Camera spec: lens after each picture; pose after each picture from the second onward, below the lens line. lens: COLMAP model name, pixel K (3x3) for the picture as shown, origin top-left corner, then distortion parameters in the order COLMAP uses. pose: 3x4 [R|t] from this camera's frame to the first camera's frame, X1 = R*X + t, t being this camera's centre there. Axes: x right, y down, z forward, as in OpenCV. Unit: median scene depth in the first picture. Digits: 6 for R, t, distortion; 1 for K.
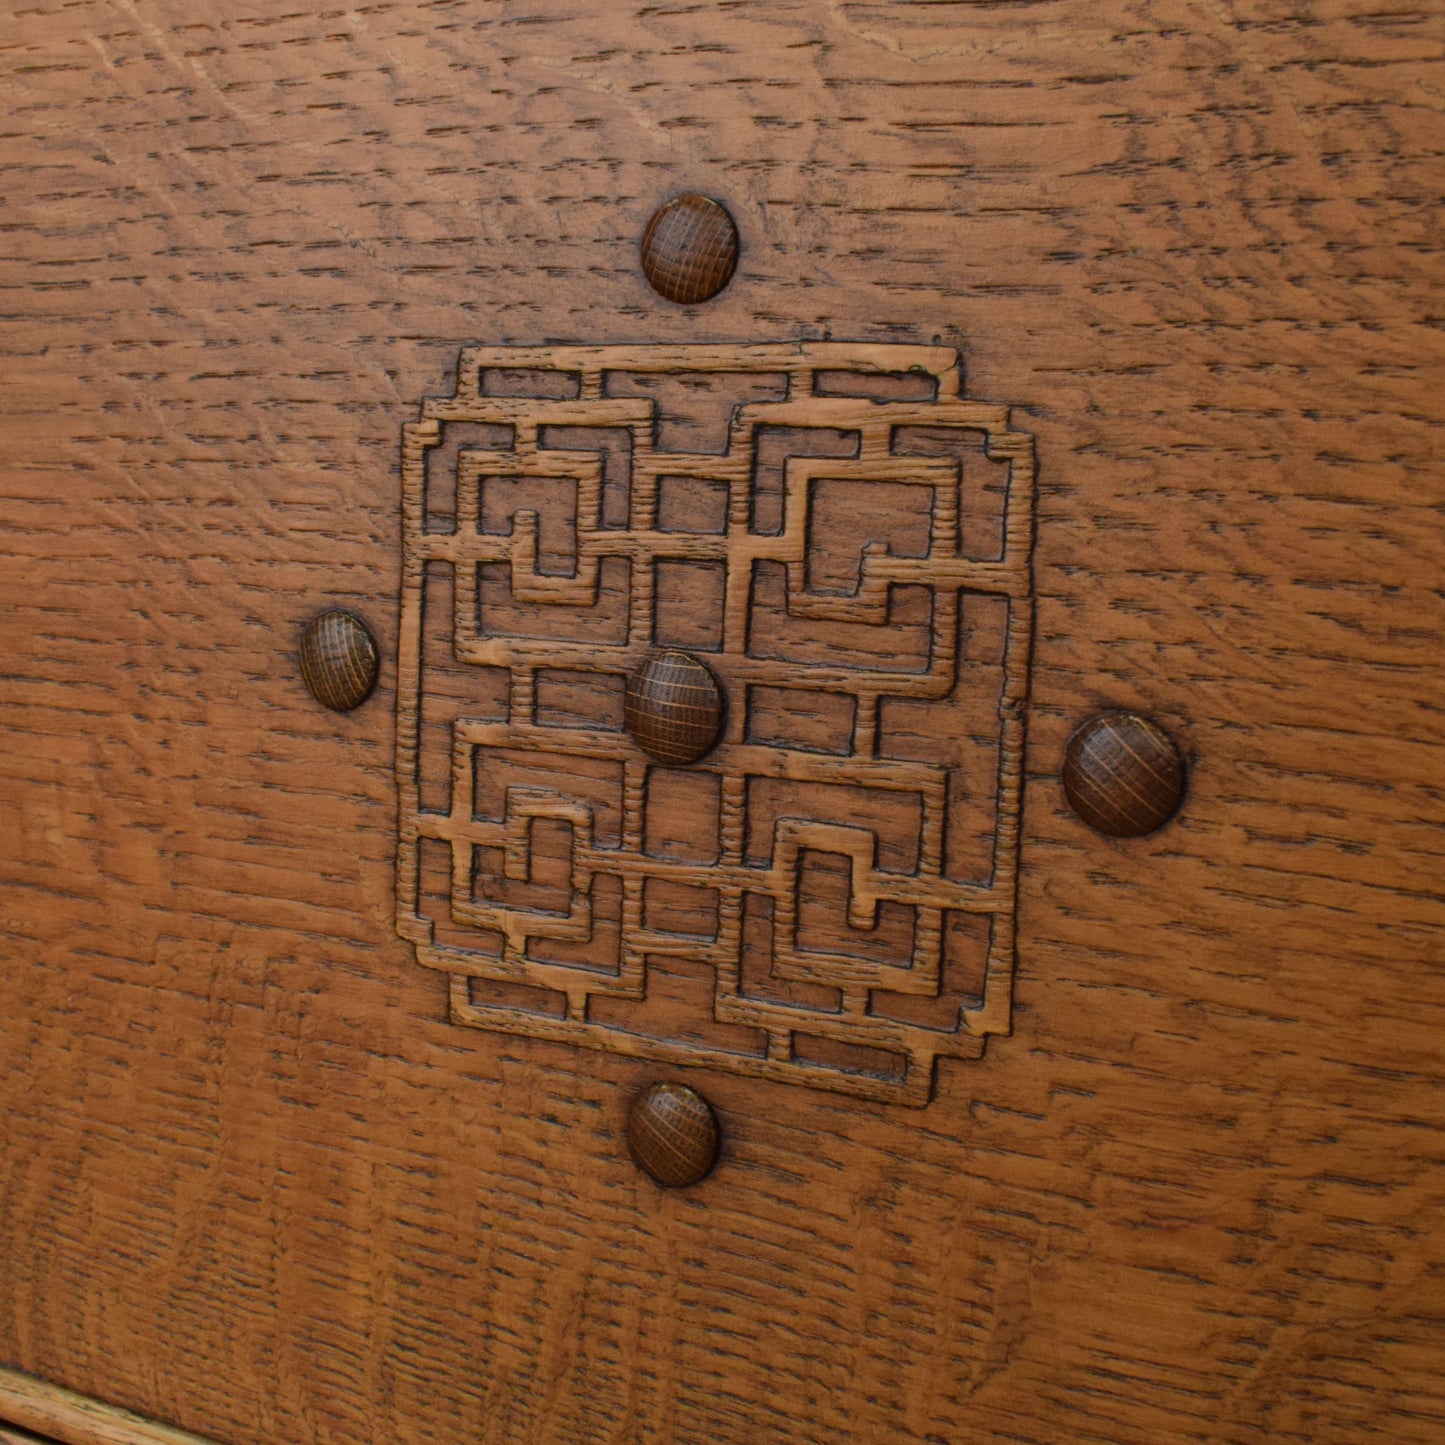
lens RADIAL K [[2158.3, 0, 722.6], [0, 2158.3, 700.3], [0, 0, 1]] dist [-0.072756, -0.026016]
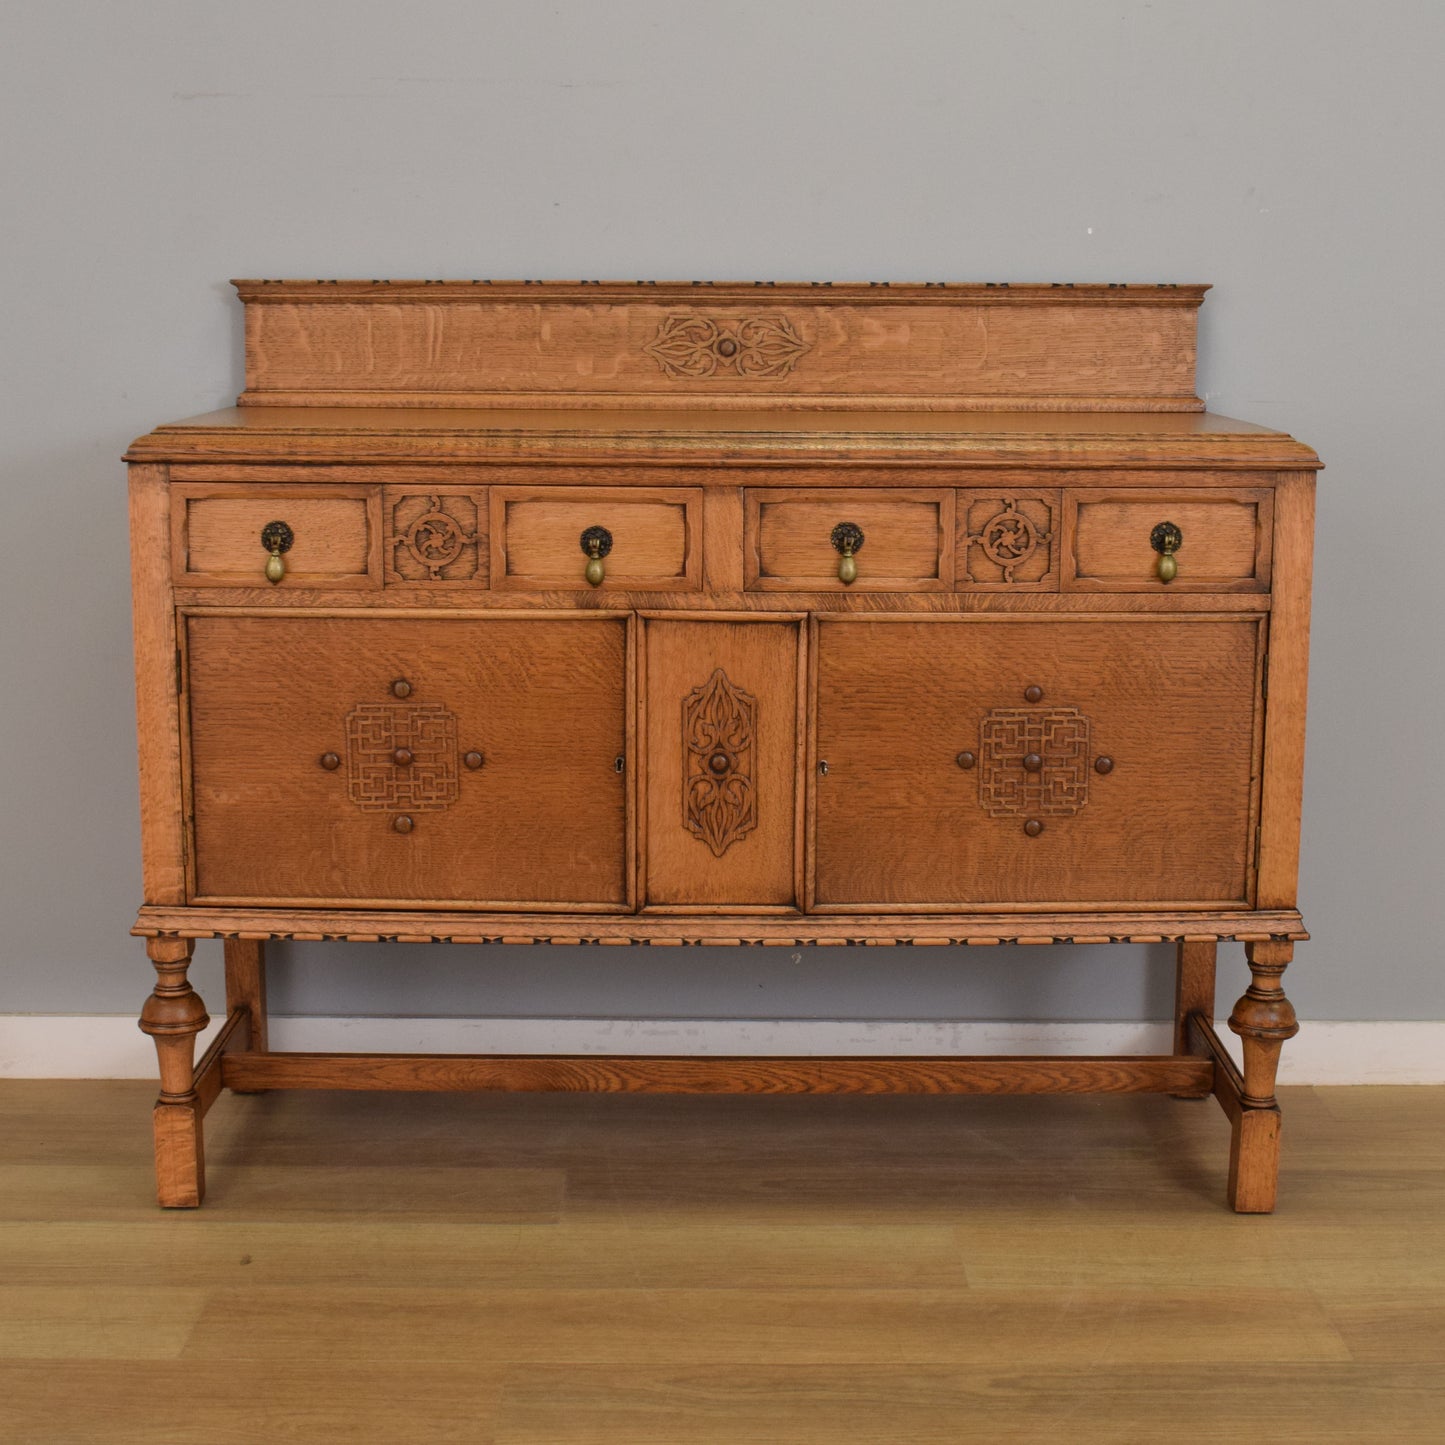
lens RADIAL K [[2374.4, 0, 735.4], [0, 2374.4, 756.0], [0, 0, 1]] dist [-0.057573, -0.044164]
pose [[0.858706, -0.129686, 0.495788, -4.243153], [0.082930, 0.989864, 0.115291, -0.896444], [-0.505714, -0.057885, 0.860757, -4.605121]]
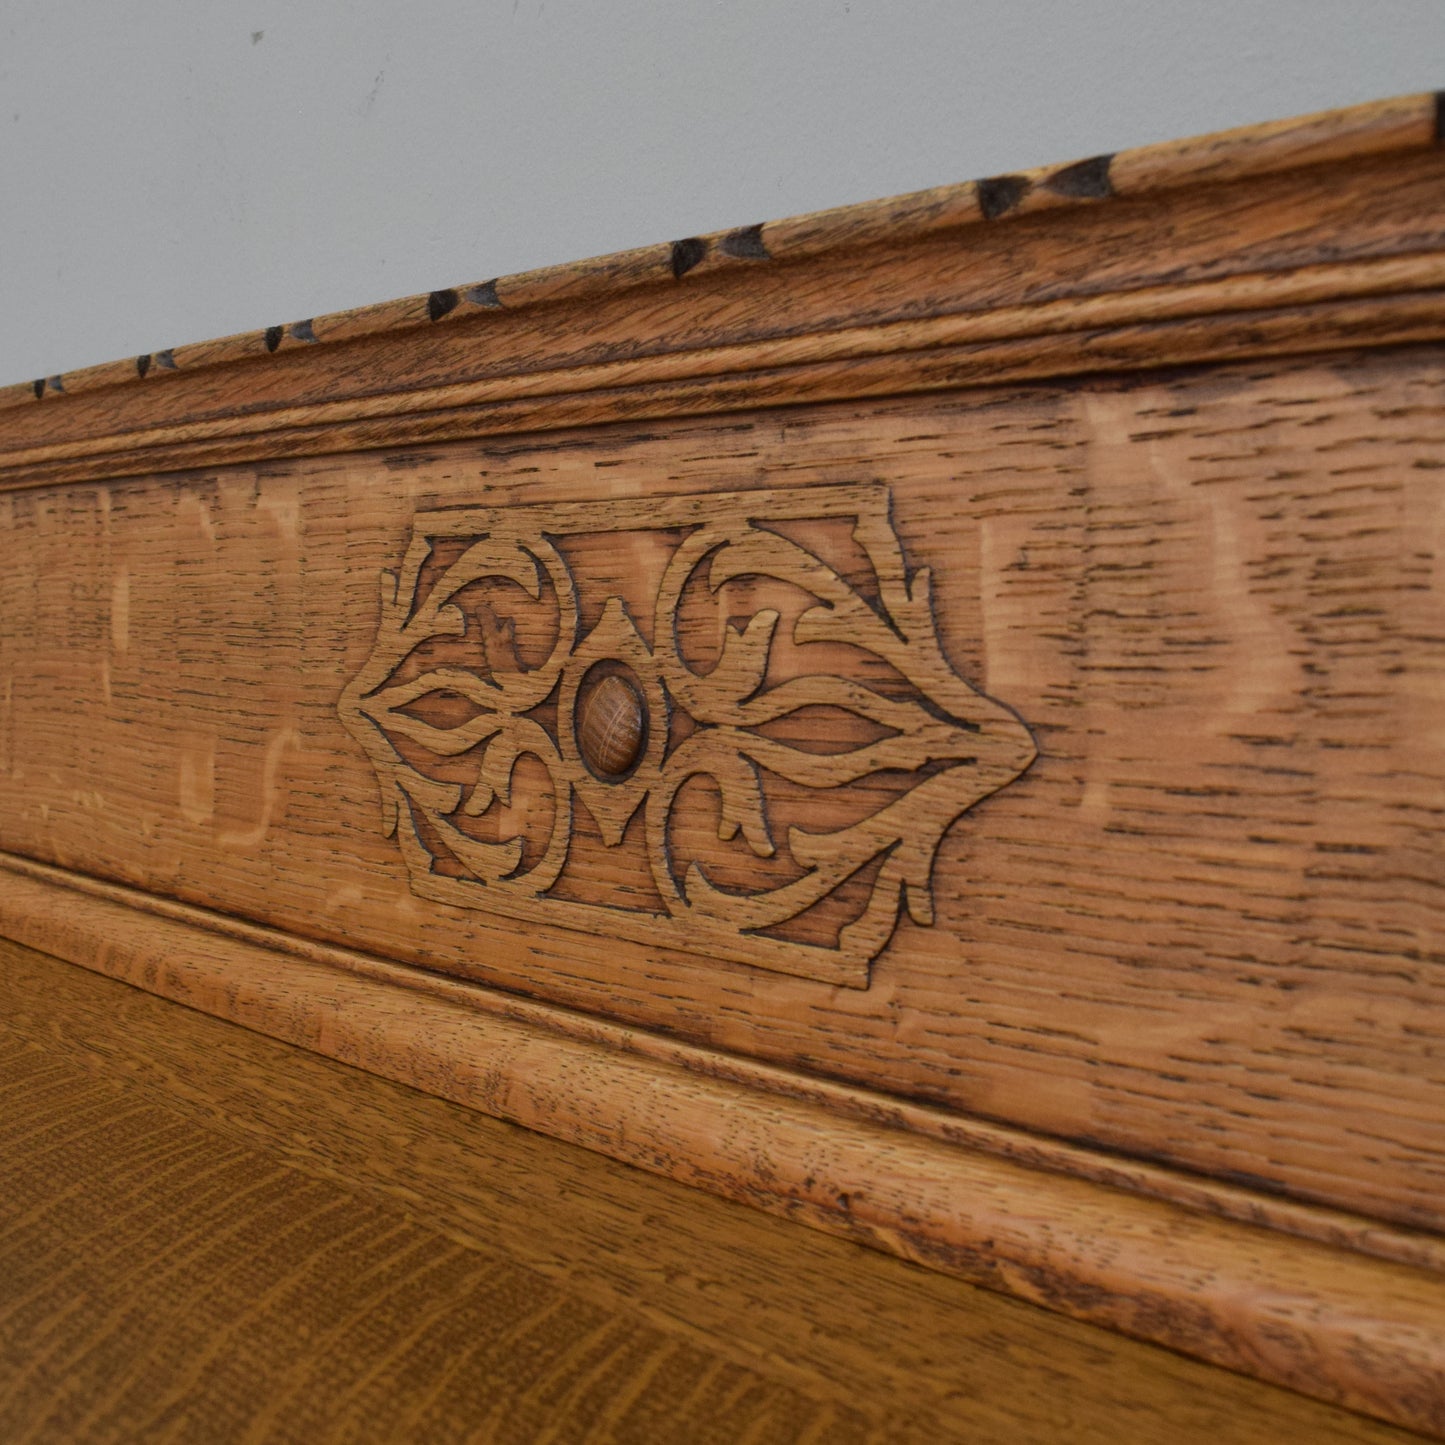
lens RADIAL K [[2097.1, 0, 723.1], [0, 2097.1, 776.0], [0, 0, 1]] dist [-0.098524, -0.021492]
pose [[0.936277, 0.001066, -0.351261, 0.256236], [-0.016109, 0.999074, -0.039906, -1.267420], [0.350893, 0.043022, 0.935427, 1.357972]]
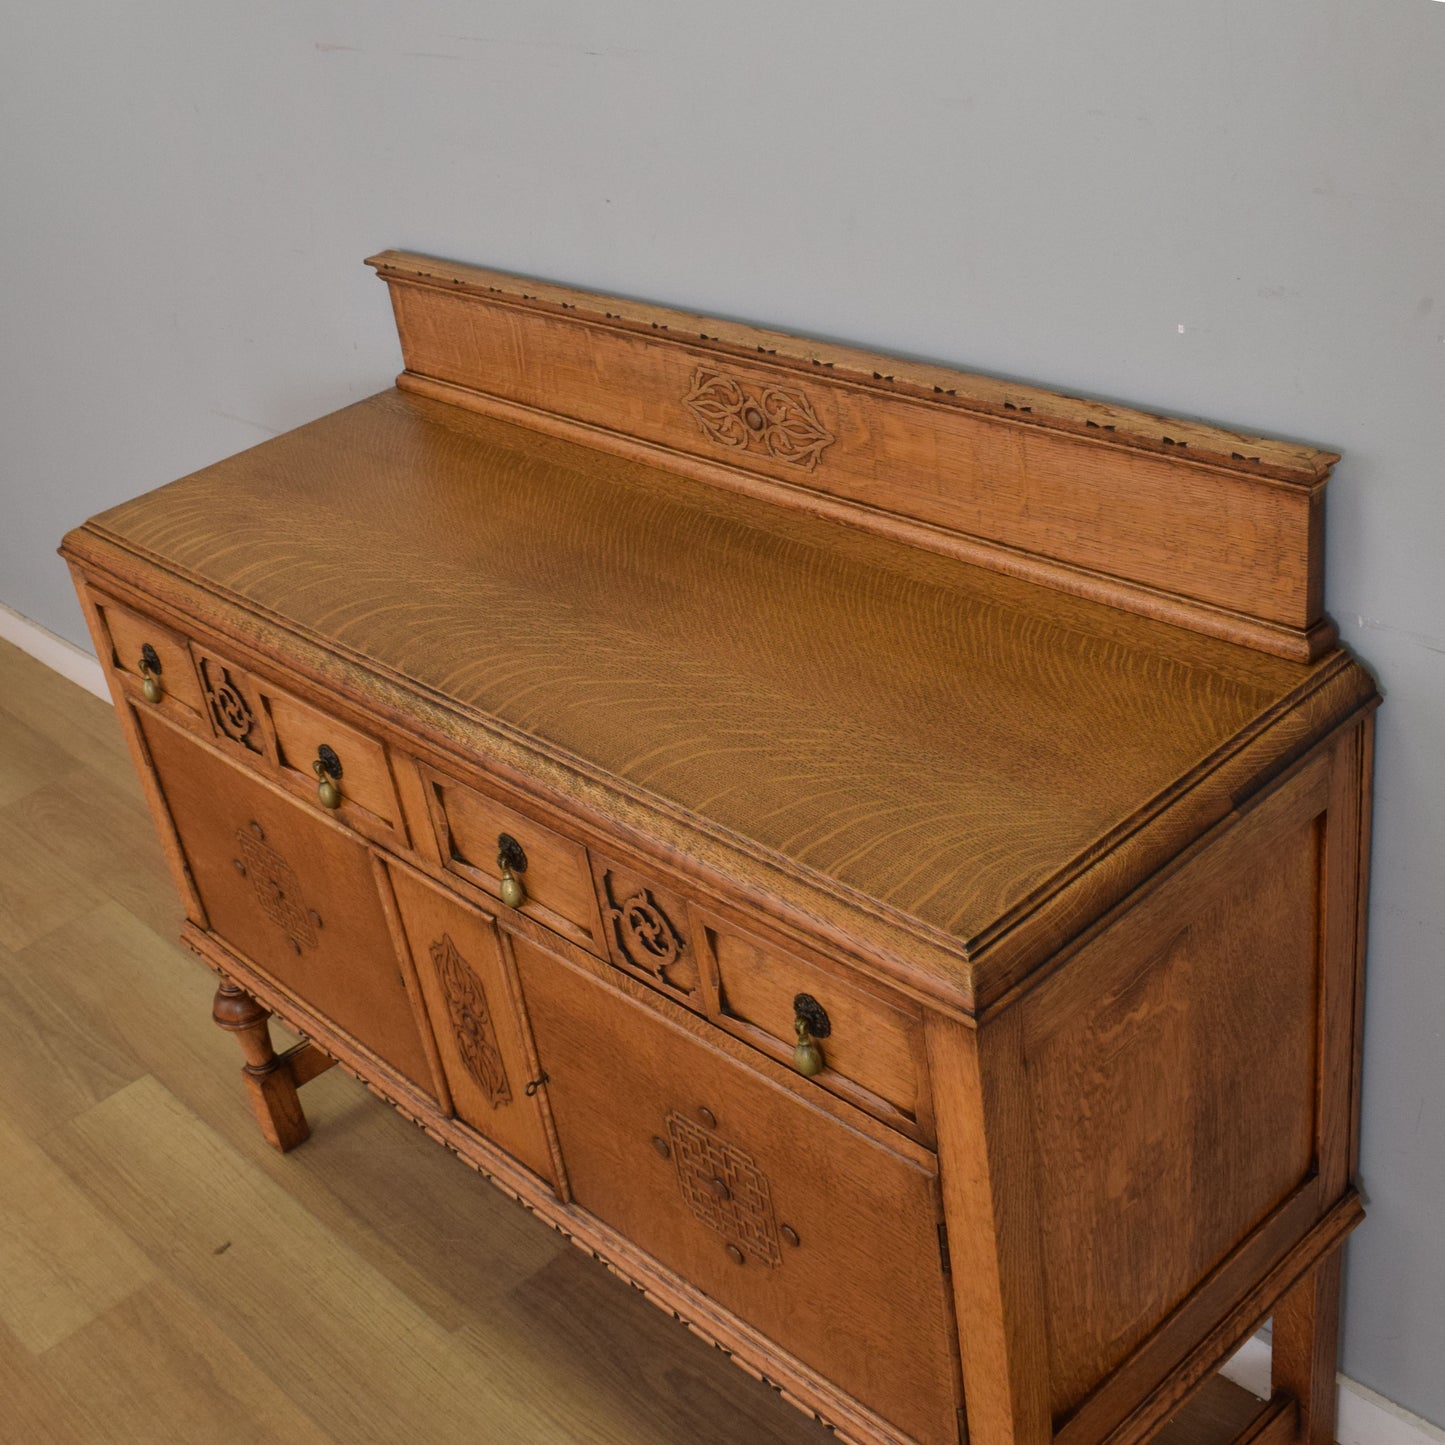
lens RADIAL K [[1939.6, 0, 717.1], [0, 1939.6, 718.1], [0, 0, 1]] dist [-0.099710, 0.014706]
pose [[0.941222, -0.001820, -0.337784, 1.391241], [0.143337, 0.907642, 0.394513, -2.584660], [0.305869, -0.419741, 0.854553, -2.185373]]
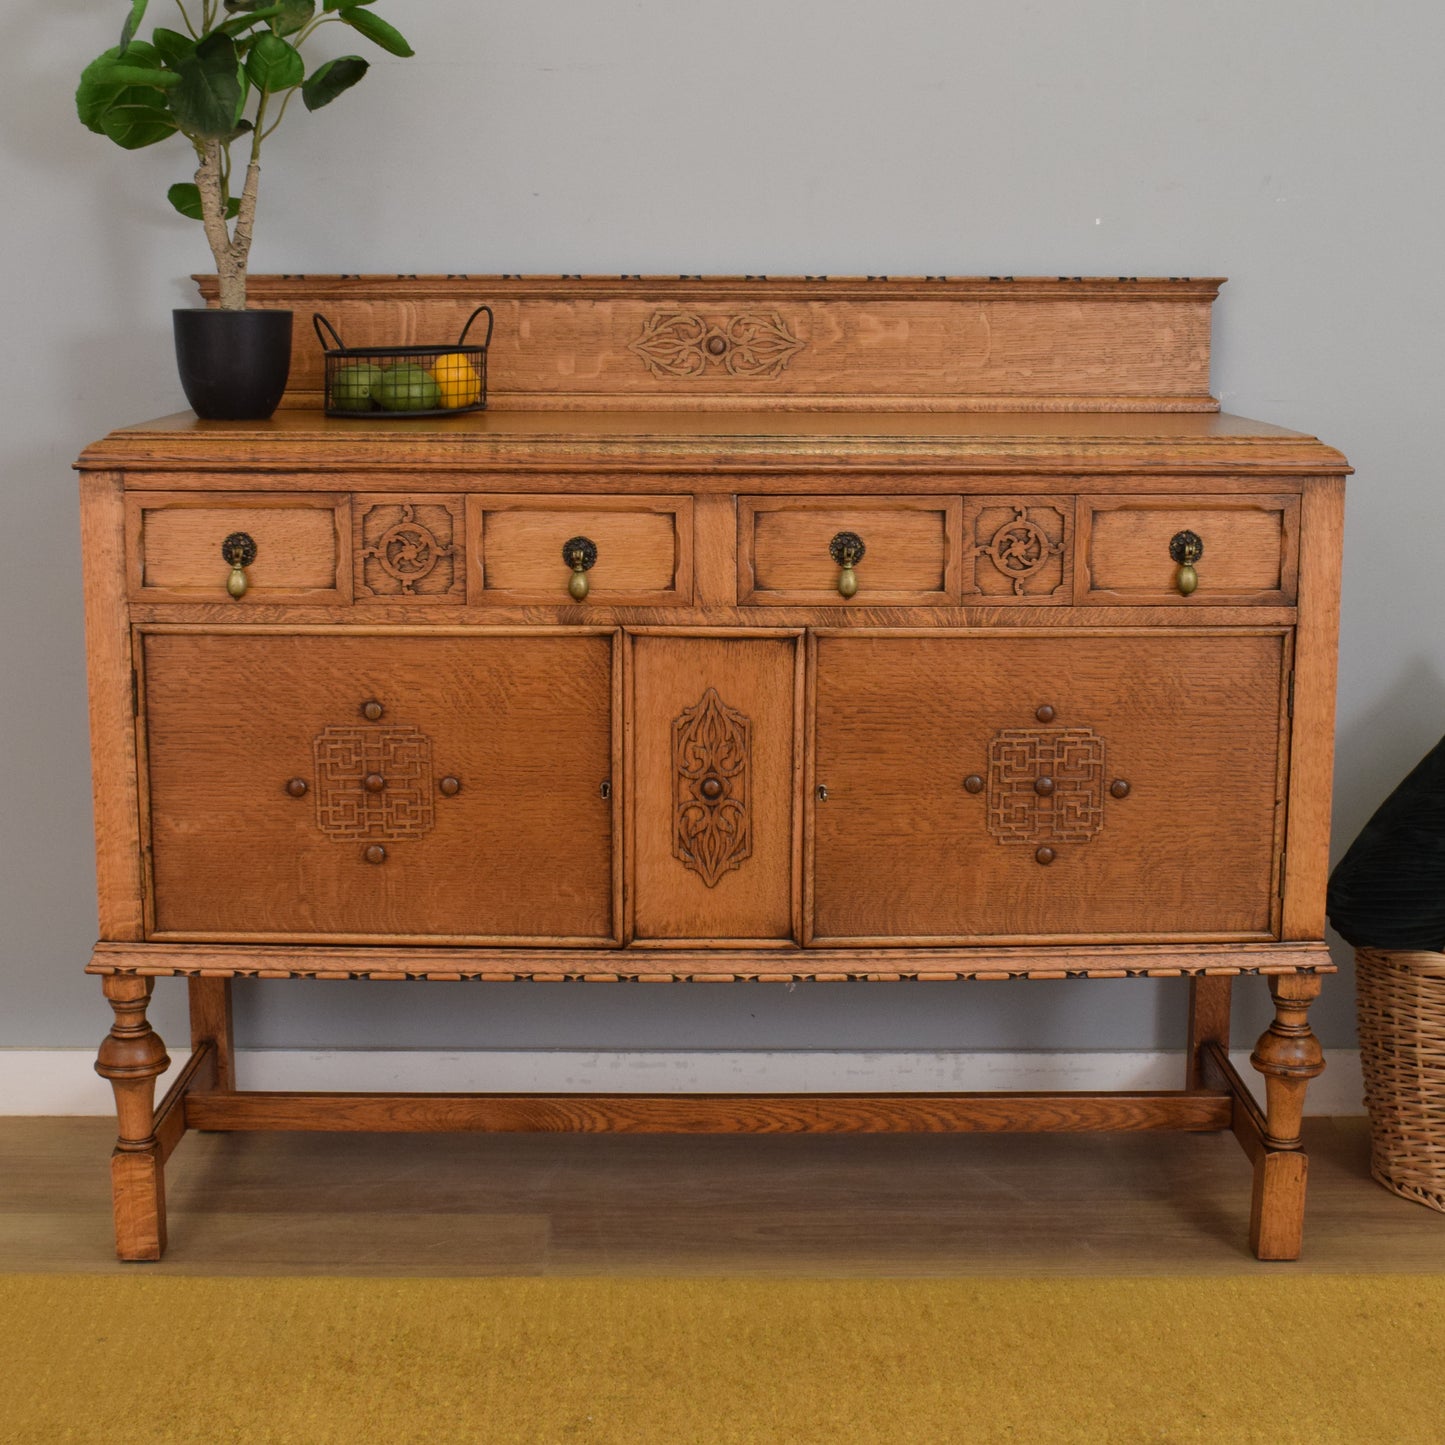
lens RADIAL K [[2353.9, 0, 731.6], [0, 2353.9, 747.3], [0, 0, 1]] dist [-0.058637, -0.056335]
pose [[0.854223, -0.133032, 0.502599, -4.031458], [0.085375, 0.989479, 0.116799, -0.941458], [-0.512850, -0.056863, 0.856593, -4.166367]]
